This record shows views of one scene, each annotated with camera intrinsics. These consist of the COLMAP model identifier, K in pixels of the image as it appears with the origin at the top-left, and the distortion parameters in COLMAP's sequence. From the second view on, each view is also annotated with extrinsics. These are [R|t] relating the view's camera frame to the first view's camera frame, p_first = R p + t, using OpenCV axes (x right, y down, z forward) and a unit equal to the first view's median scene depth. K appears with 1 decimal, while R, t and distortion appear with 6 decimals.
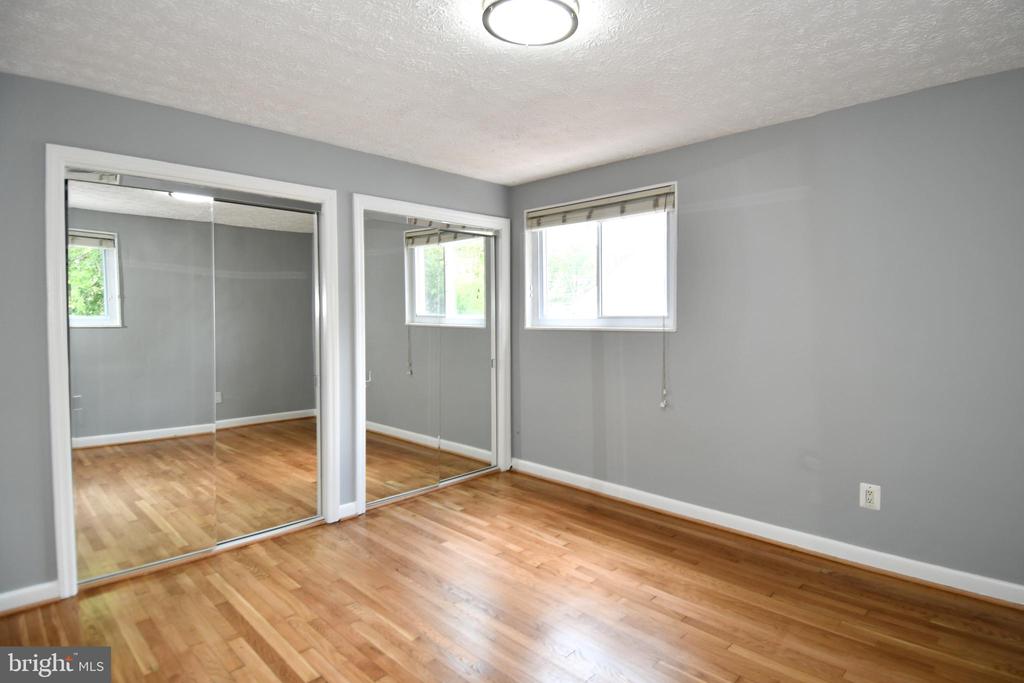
lens RADIAL K [[563.5, 0, 512.0], [0, 563.5, 341.5], [0, 0, 1]] dist [0.052274, -0.061164]
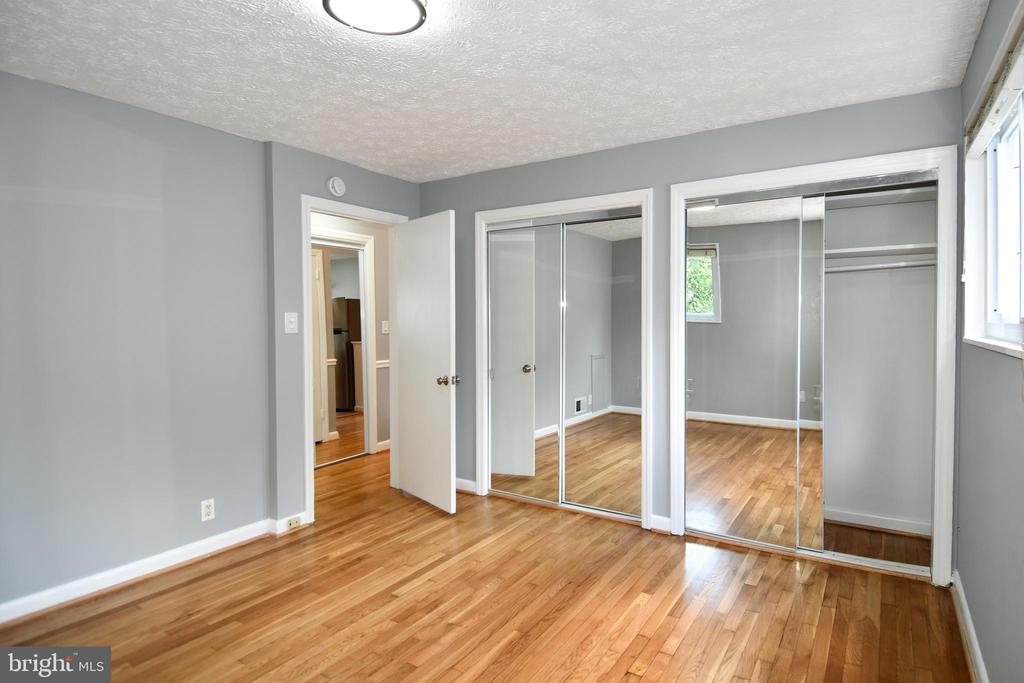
lens RADIAL K [[554.1, 0, 513.9], [0, 554.1, 322.5], [0, 0, 1]] dist [0.060669, -0.055279]
pose [[0.212461, 0.018923, -0.976986, 0.584432], [-0.035858, 0.999290, 0.011557, -0.039229], [0.976511, 0.032578, 0.212989, 0.580755]]
